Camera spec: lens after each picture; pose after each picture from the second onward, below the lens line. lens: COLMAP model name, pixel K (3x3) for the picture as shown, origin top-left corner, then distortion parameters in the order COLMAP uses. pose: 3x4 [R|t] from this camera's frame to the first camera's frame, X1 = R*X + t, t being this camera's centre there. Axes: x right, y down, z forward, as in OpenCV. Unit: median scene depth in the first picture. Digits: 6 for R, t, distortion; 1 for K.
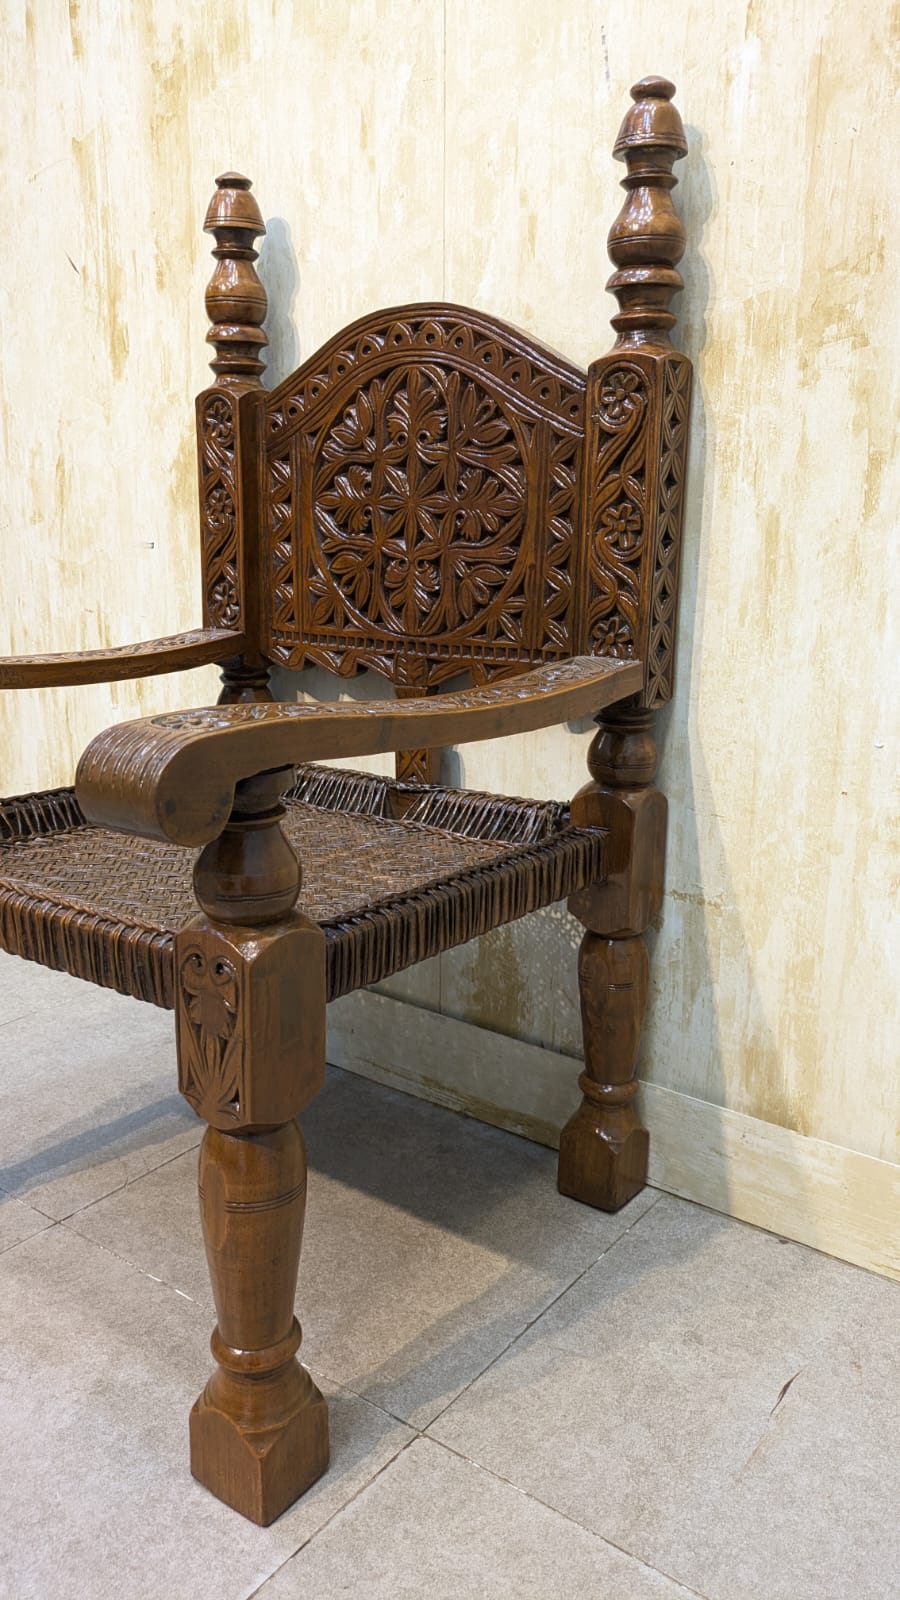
lens RADIAL K [[1190.3, 0, 440.3], [0, 1190.3, 792.4], [0, 0, 1]] dist [0.052552, -0.060249]
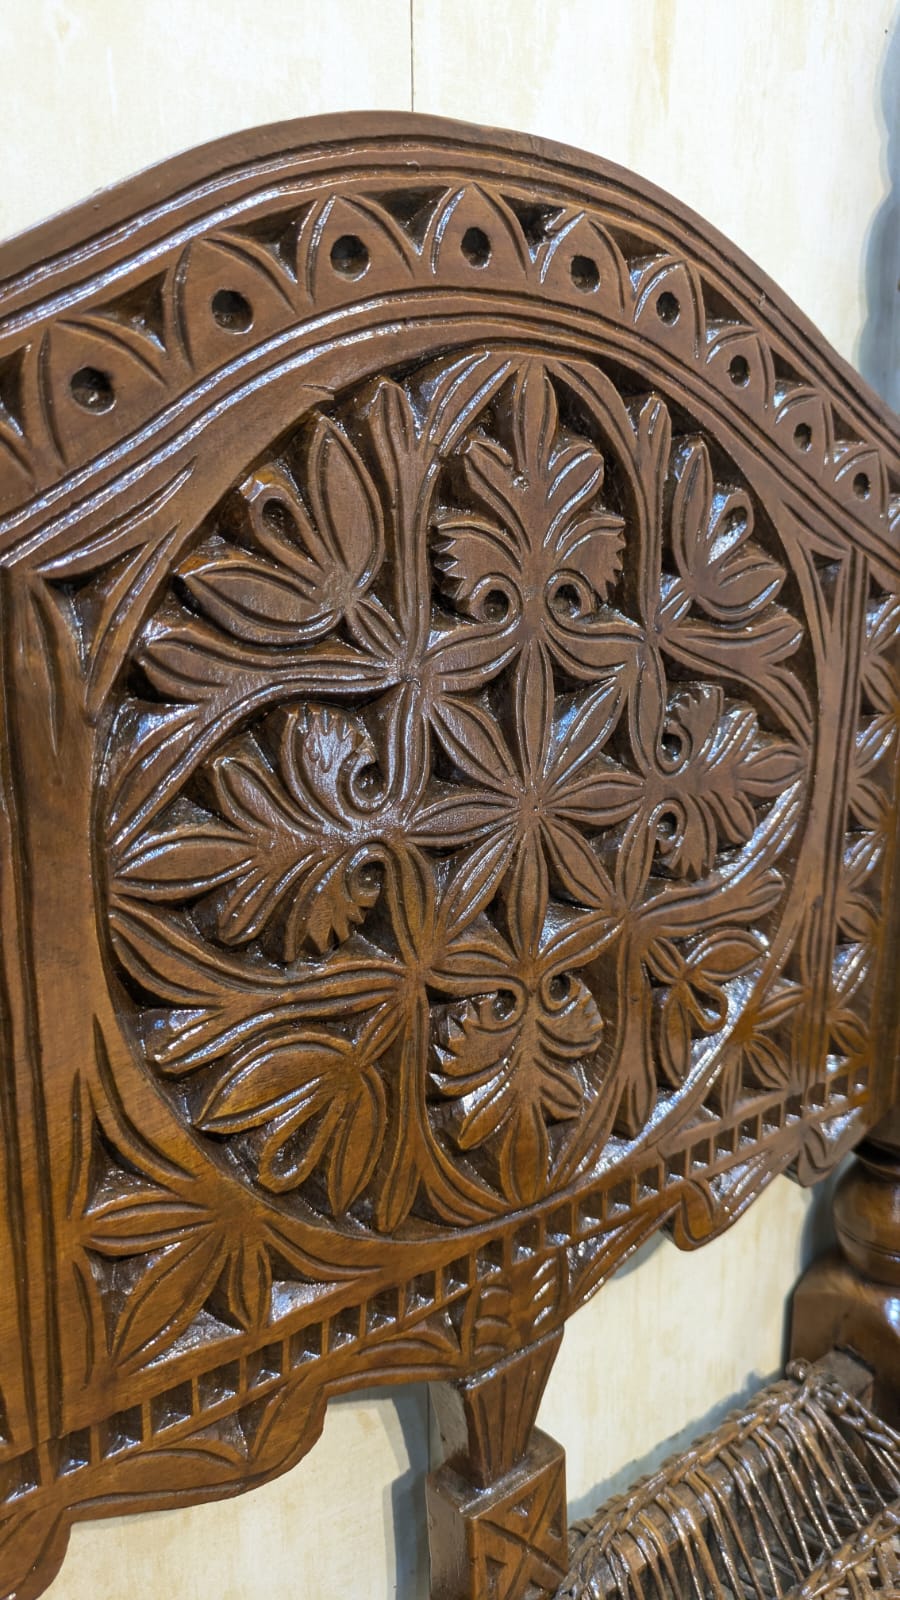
lens RADIAL K [[1220.4, 0, 466.2], [0, 1220.4, 798.1], [0, 0, 1]] dist [0.031759, -0.047415]
pose [[0.259564, -0.210251, 0.942561, -0.338160], [0.228046, 0.961755, 0.151733, -0.314229], [-0.938414, 0.175562, 0.297584, 0.982983]]
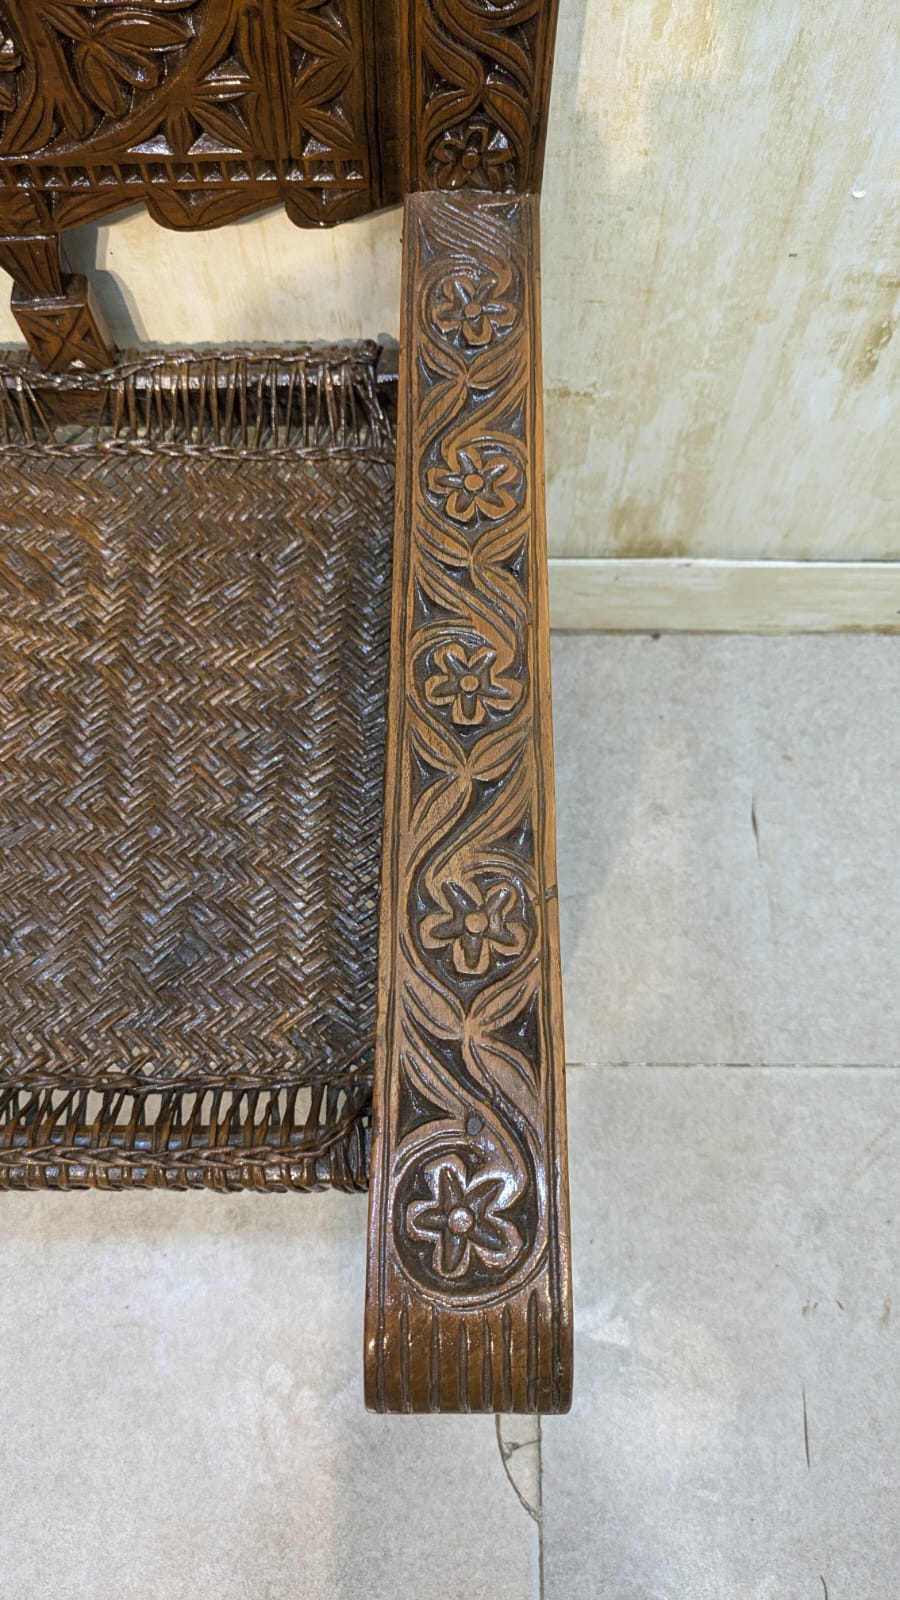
lens RADIAL K [[1203.1, 0, 452.9], [0, 1203.1, 780.2], [0, 0, 1]] dist [0.045008, -0.063971]
pose [[0.797558, -0.559961, 0.224378, -0.137972], [0.144750, 0.538732, 0.829949, -0.412720], [-0.585619, -0.629453, 0.510724, 0.516909]]
